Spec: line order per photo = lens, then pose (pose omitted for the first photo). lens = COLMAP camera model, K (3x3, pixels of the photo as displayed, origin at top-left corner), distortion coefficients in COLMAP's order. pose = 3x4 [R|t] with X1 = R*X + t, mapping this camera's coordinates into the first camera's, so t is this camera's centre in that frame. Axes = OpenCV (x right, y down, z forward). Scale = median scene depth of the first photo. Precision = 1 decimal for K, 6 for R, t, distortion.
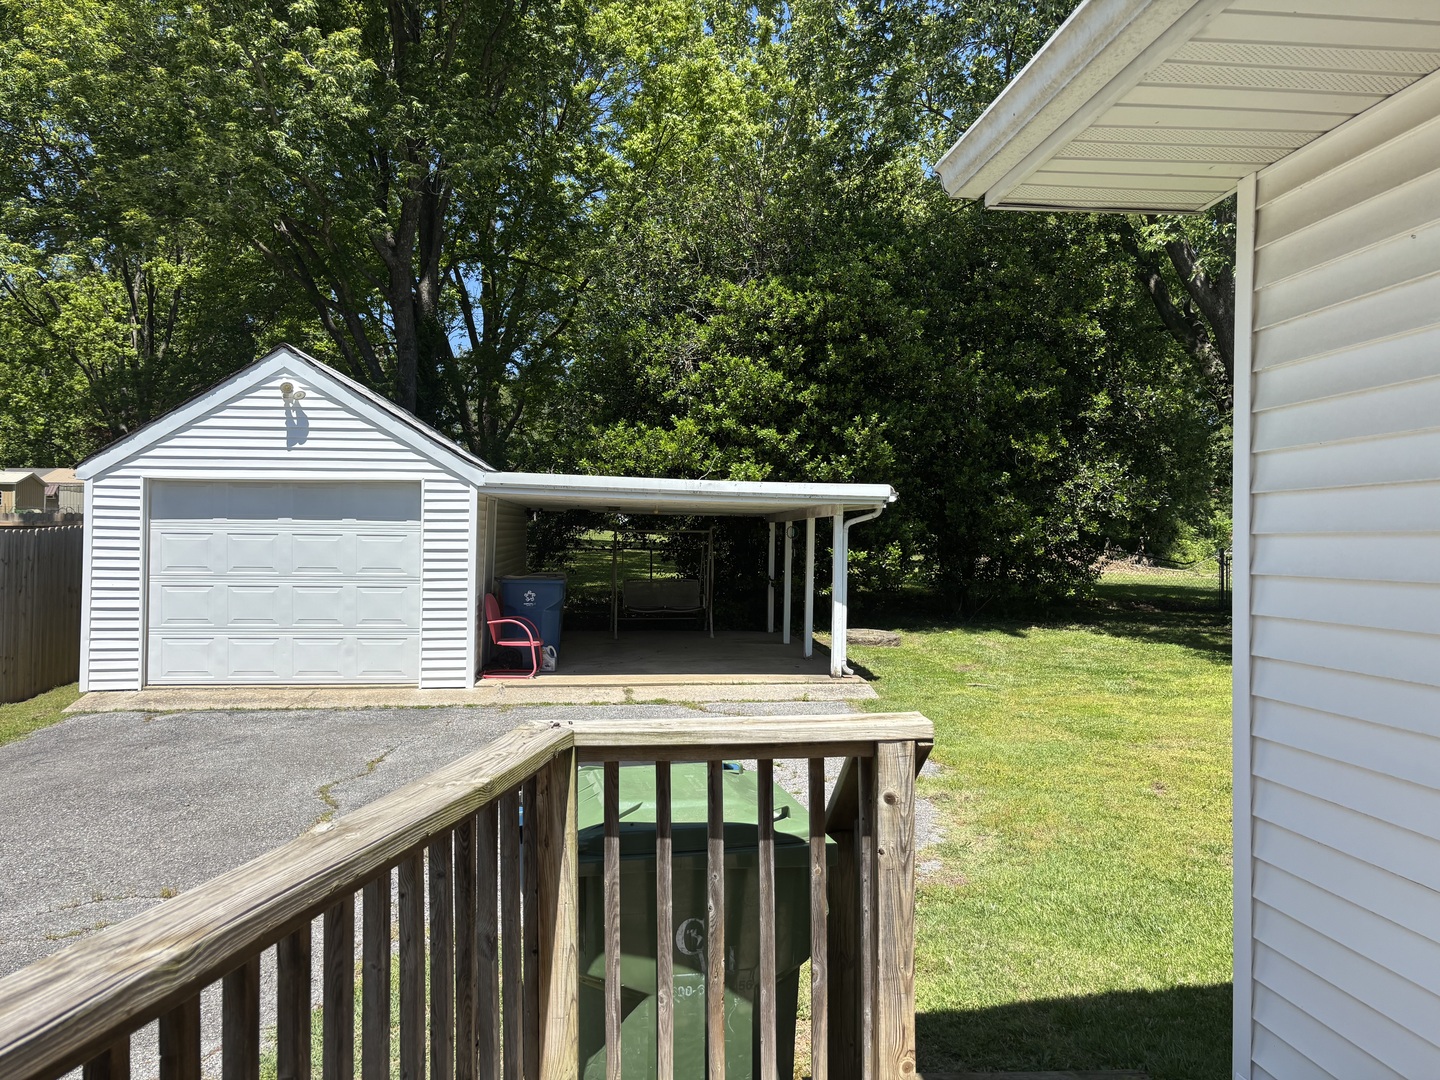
lens RADIAL K [[1068.7, 0, 707.5], [0, 1068.7, 547.9], [0, 0, 1]] dist [0.113343, -0.338858]
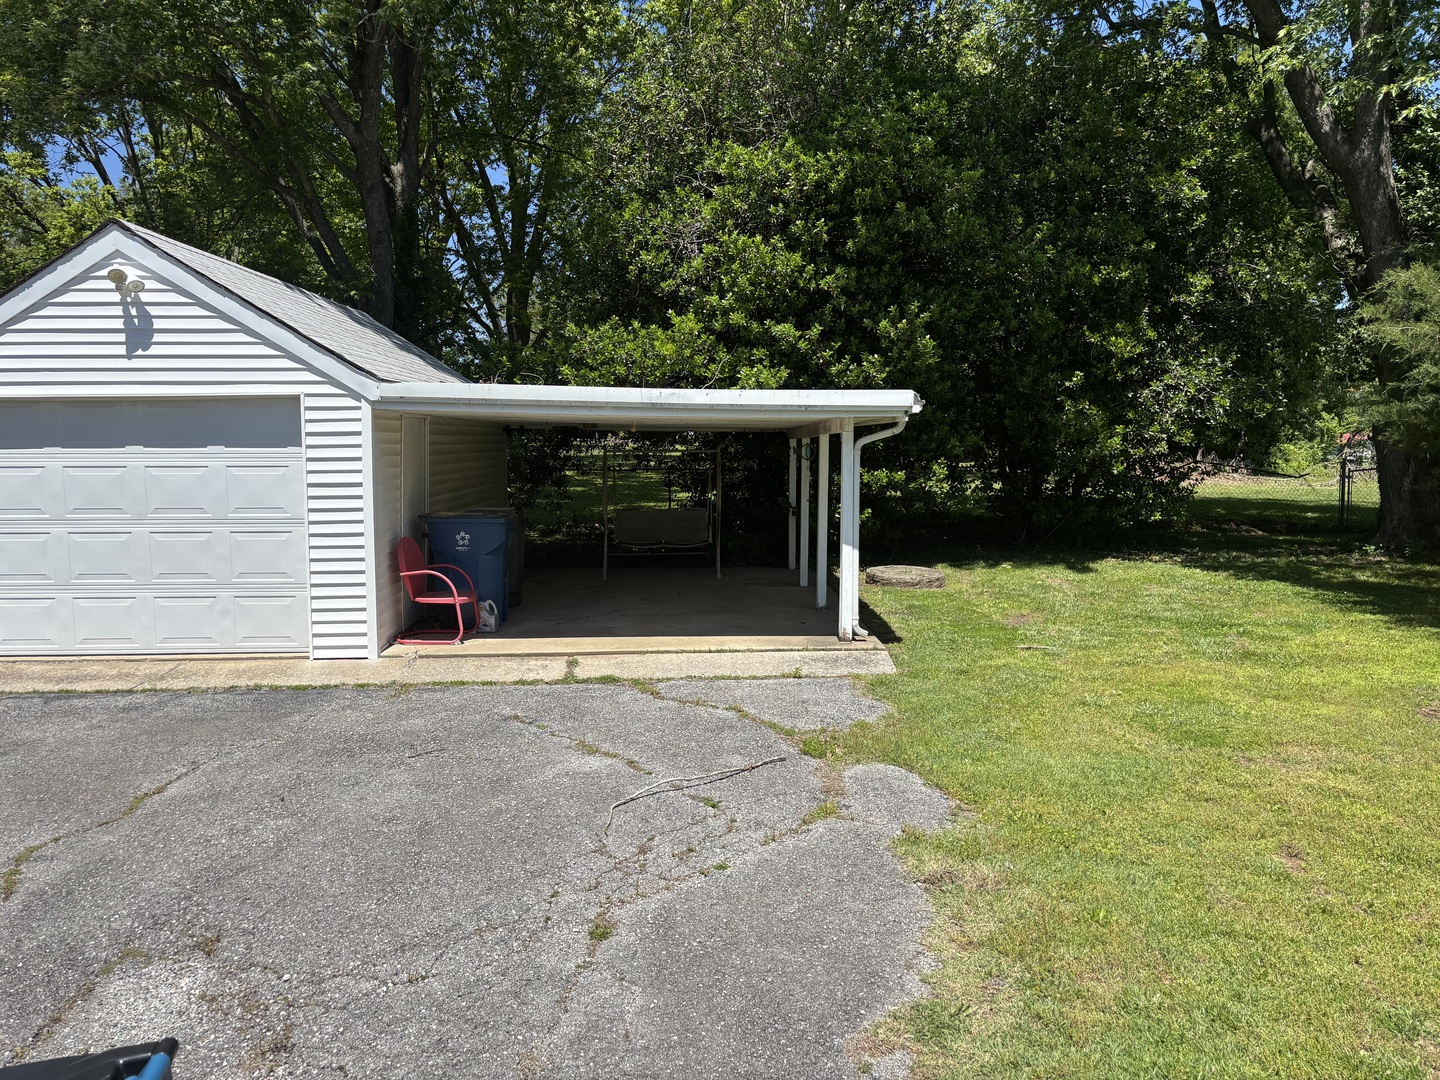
lens RADIAL K [[1081.4, 0, 710.5], [0, 1081.4, 541.1], [0, 0, 1]] dist [0.032424, -0.030581]
pose [[0.997773, -0.009460, -0.066026, 0.053856], [0.014399, 0.997099, 0.074735, -0.008004], [0.065128, -0.075520, 0.995015, 0.158097]]
